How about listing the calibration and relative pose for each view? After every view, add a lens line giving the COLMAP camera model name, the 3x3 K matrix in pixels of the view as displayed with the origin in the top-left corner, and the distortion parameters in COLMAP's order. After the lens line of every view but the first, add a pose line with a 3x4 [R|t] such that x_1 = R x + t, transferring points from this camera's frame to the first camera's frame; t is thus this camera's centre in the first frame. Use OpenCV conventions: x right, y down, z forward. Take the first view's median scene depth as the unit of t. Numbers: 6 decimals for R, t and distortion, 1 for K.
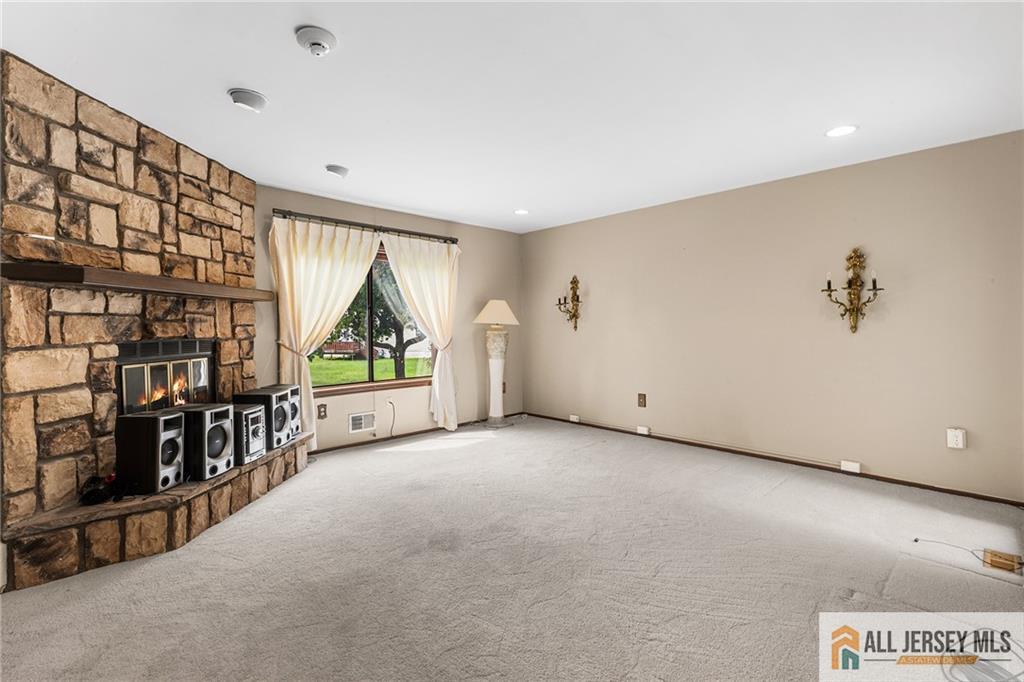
lens RADIAL K [[462.3, 0, 517.1], [0, 462.3, 335.3], [0, 0, 1]] dist [0.000044, -0.000173]
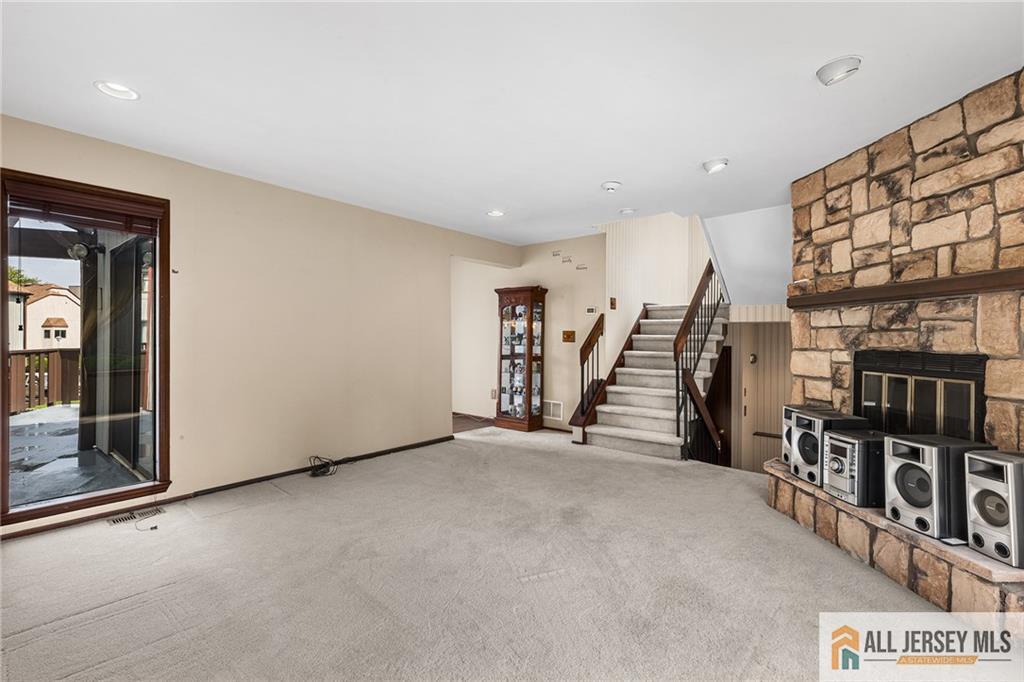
lens RADIAL K [[462.3, 0, 511.1], [0, 462.3, 337.5], [0, 0, 1]] dist [0.000044, -0.000173]
pose [[-0.996388, 0.001529, -0.084899, 0.093267], [-0.000281, 0.999773, 0.021304, -0.037609], [0.084913, 0.021251, -0.996162, 1.918190]]
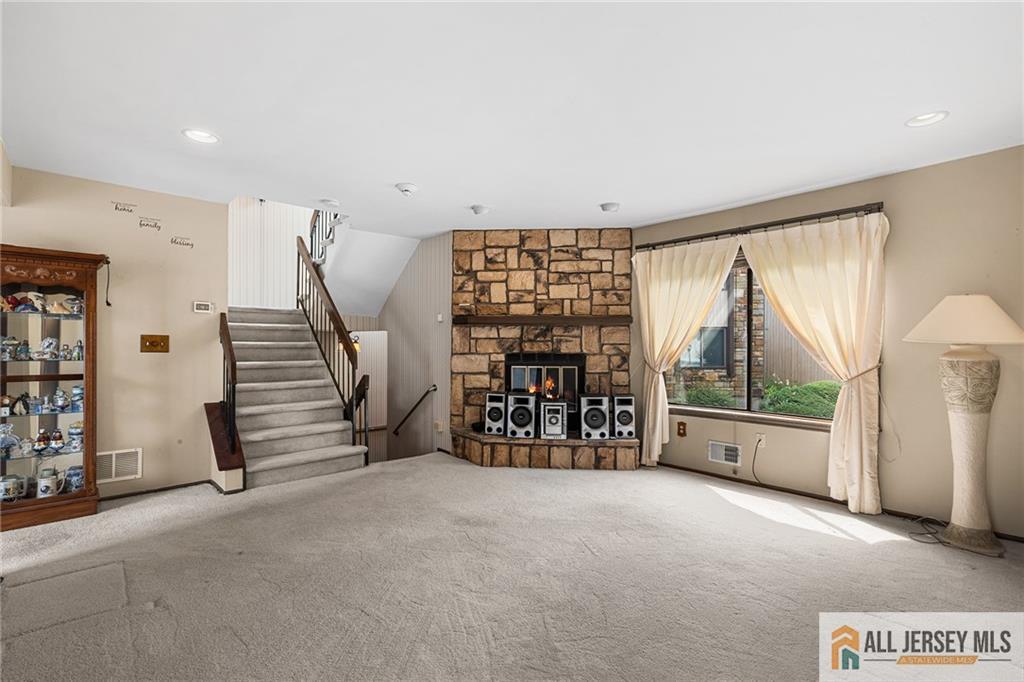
lens RADIAL K [[462.3, 0, 516.8], [0, 462.3, 346.8], [0, 0, 1]] dist [0.000044, -0.000173]
pose [[-0.037415, 0.009214, -0.999257, 0.918726], [-0.023111, 0.999682, 0.010083, -0.027203], [0.999033, 0.023471, -0.037190, 1.016290]]
